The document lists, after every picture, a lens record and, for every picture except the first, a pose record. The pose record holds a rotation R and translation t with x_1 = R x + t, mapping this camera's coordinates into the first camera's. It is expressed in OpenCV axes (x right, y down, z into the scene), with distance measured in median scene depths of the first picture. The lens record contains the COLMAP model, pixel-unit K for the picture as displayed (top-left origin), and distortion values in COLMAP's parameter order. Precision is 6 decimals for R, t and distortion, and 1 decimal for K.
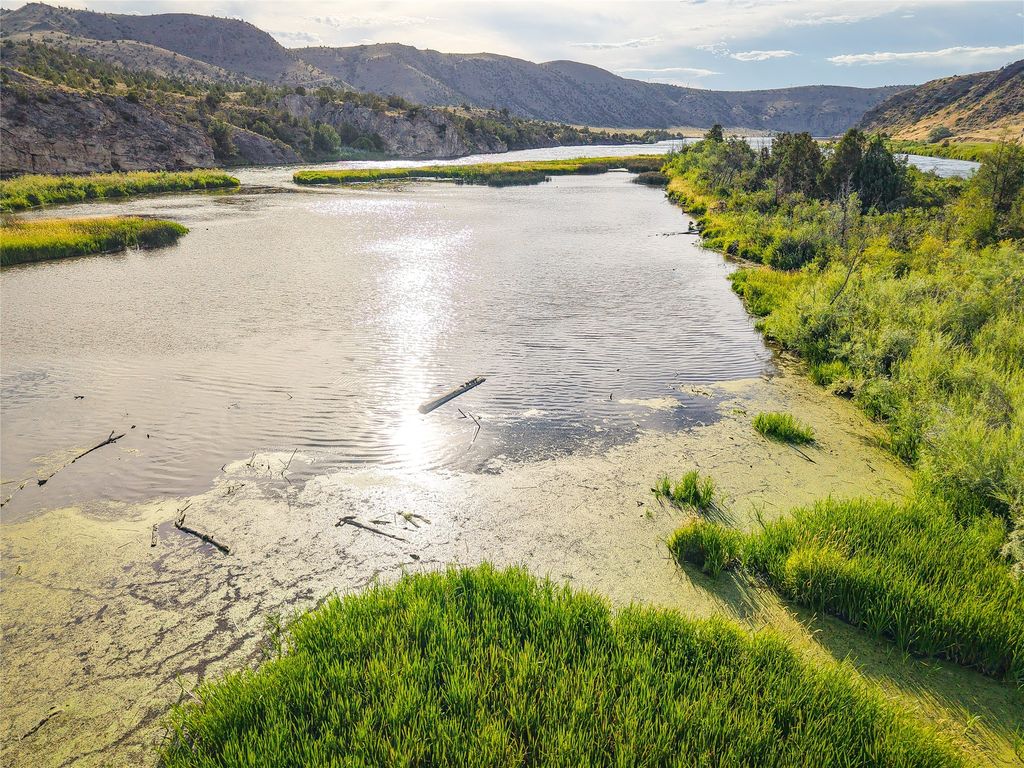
lens RADIAL K [[687.6, 0, 512.3], [0, 687.6, 382.2], [0, 0, 1]] dist [0.014369, -0.010898]
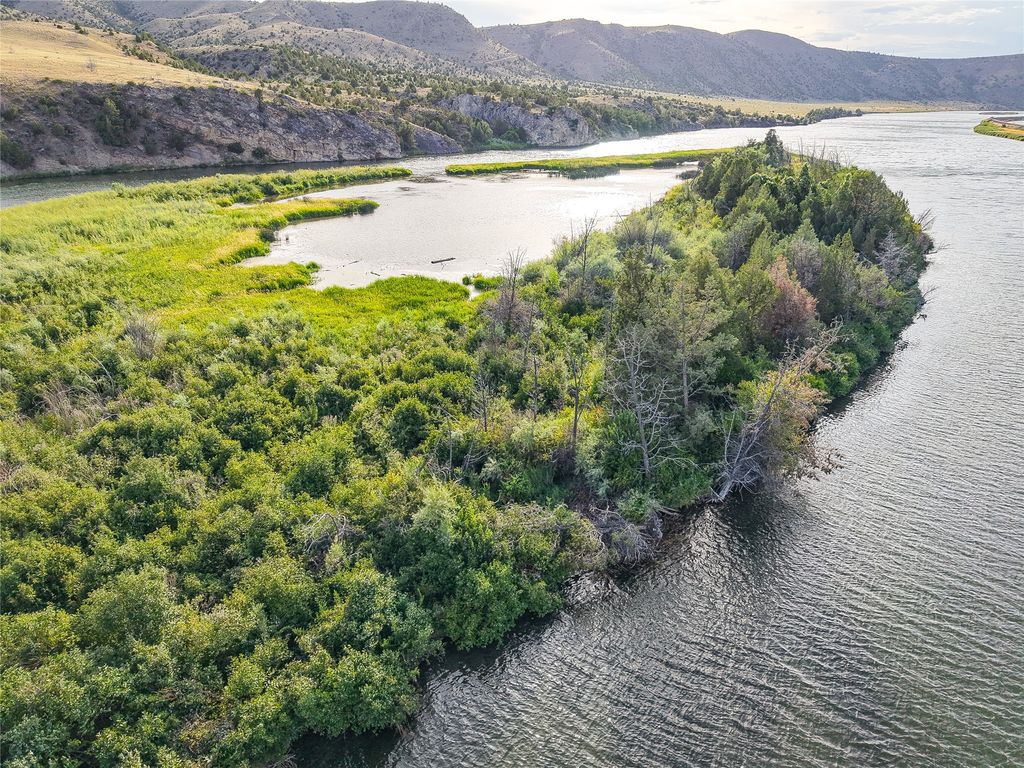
lens RADIAL K [[687.6, 0, 511.0], [0, 687.6, 382.8], [0, 0, 1]] dist [0.014369, -0.010898]
pose [[0.967945, 0.094655, -0.232645, 0.122030], [-0.085129, 0.995080, 0.050676, 0.047085], [0.236297, -0.029247, 0.971241, -0.254593]]
